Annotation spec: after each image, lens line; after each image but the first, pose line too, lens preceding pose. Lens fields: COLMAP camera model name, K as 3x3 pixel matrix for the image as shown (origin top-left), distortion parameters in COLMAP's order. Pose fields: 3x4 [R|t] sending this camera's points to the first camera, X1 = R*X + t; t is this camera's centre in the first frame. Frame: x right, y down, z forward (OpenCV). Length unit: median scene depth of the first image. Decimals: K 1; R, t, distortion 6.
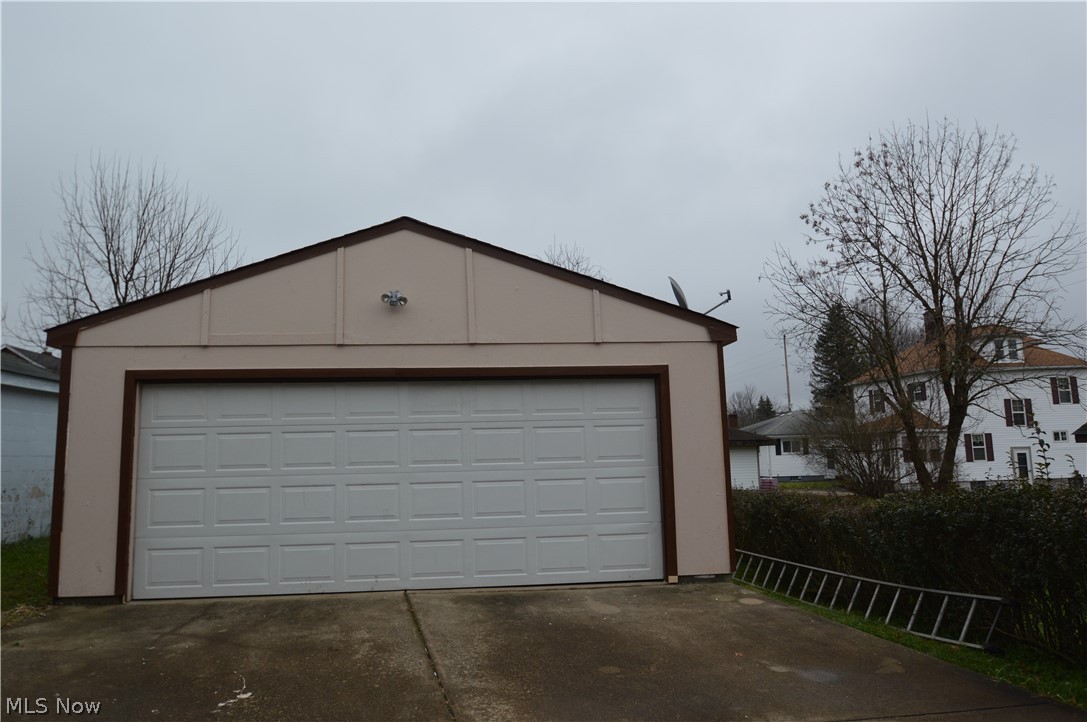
lens RADIAL K [[722.3, 0, 543.5], [0, 722.3, 358.6], [0, 0, 1]] dist [-0.037966, 0.003407]
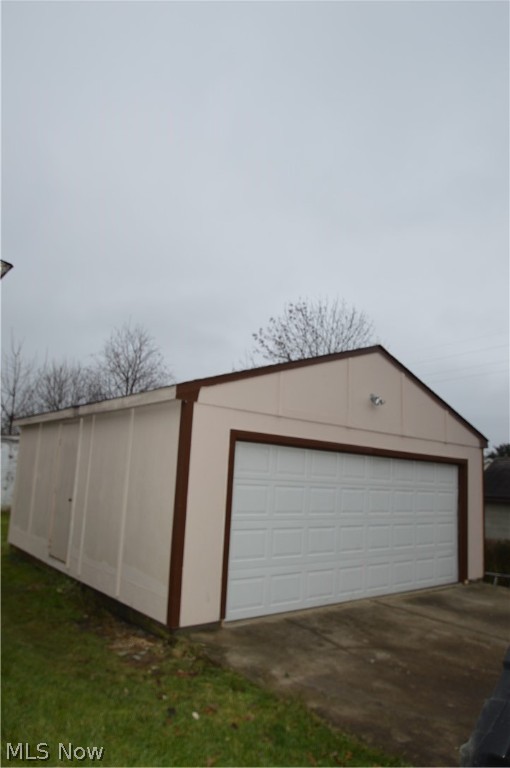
lens RADIAL K [[510.3, 0, 254.8], [0, 510.3, 386.4], [0, 0, 1]] dist [-0.037966, 0.003407]
pose [[0.825118, 0.168173, 0.539350, -0.956134], [-0.149019, 0.985645, -0.079357, 0.011323], [-0.544953, -0.014894, 0.838334, 0.254143]]
